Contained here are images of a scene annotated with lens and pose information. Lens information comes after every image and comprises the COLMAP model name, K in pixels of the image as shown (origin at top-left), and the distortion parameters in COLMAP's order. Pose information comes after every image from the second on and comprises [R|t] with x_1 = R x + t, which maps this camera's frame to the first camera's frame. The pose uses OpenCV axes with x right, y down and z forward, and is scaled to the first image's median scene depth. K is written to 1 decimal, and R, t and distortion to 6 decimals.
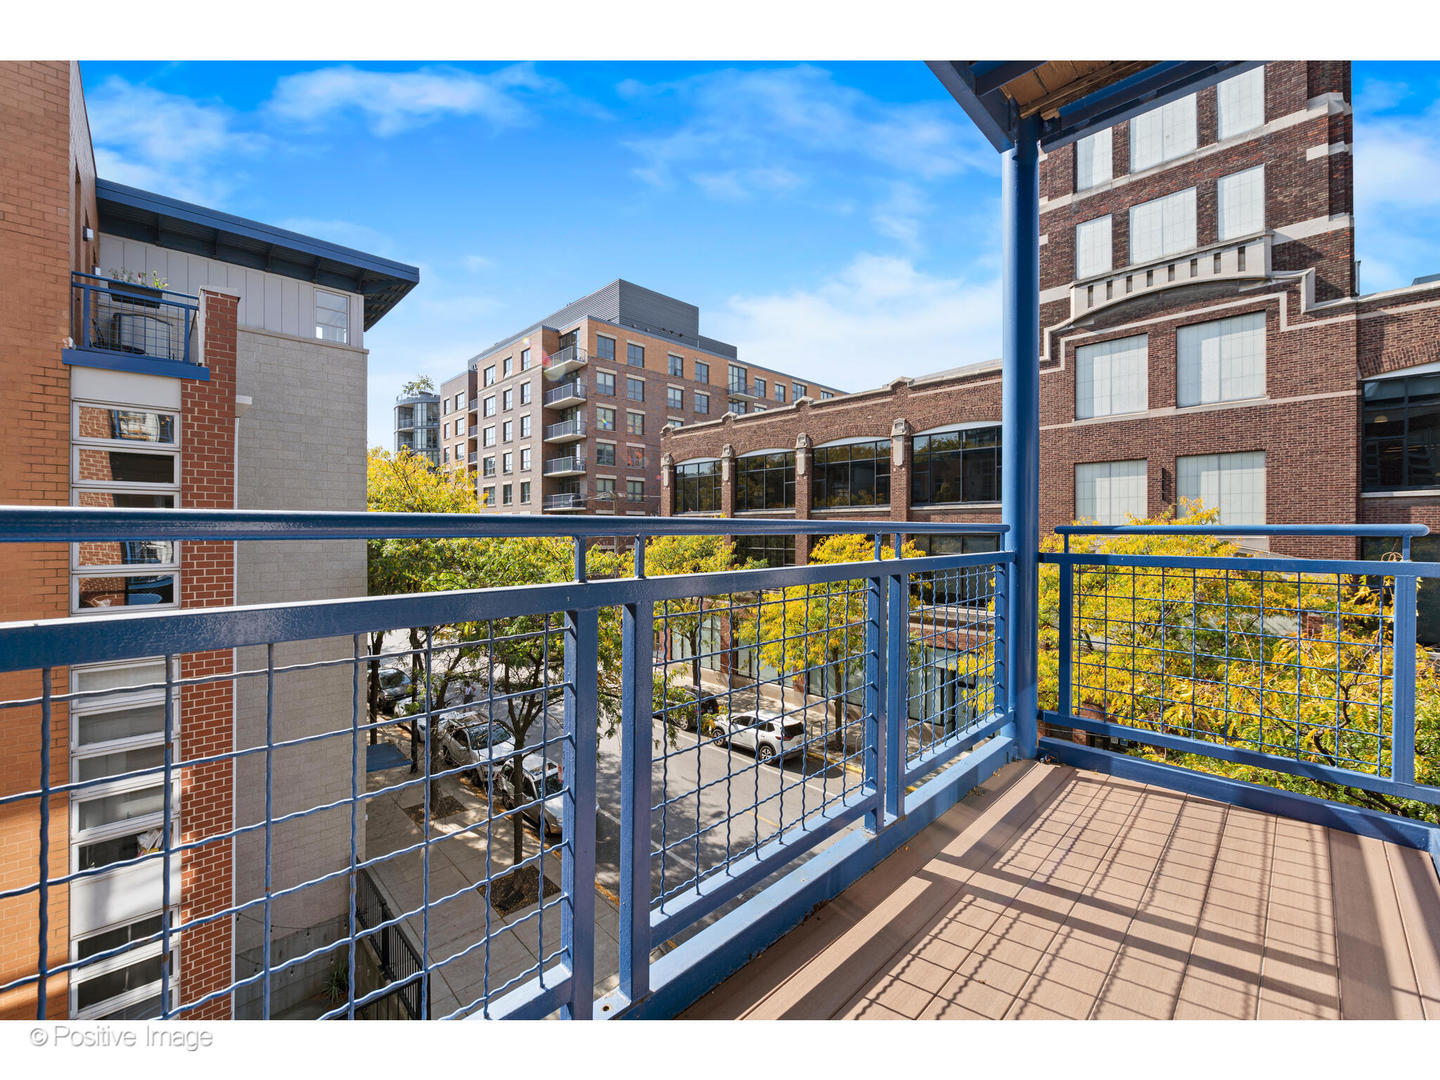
lens RADIAL K [[581.6, 0, 721.2], [0, 581.6, 536.0], [0, 0, 1]] dist [-0.001534, -0.000217]
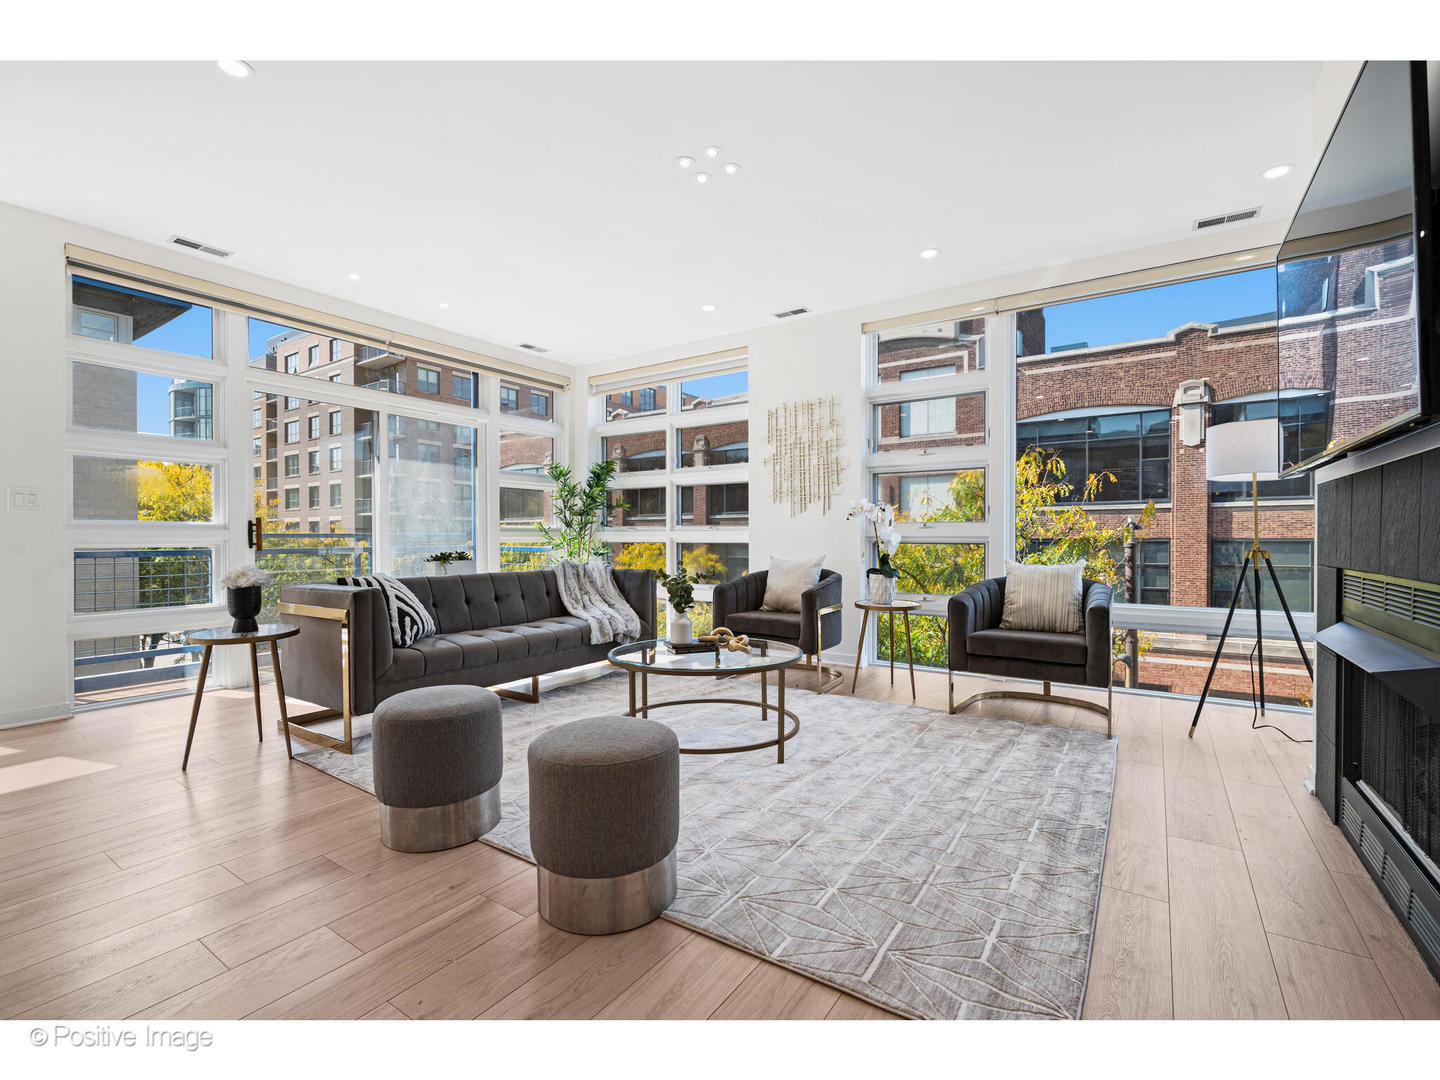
lens RADIAL K [[636.7, 0, 720.0], [0, 636.7, 540.0], [0, 0, 1]] dist [-0.004026, -0.000859]
pose [[0.979478, -0.001524, 0.201545, 0.077717], [0.002744, 0.999980, -0.005774, 0.001848], [-0.201532, 0.006208, 0.979462, -0.136438]]
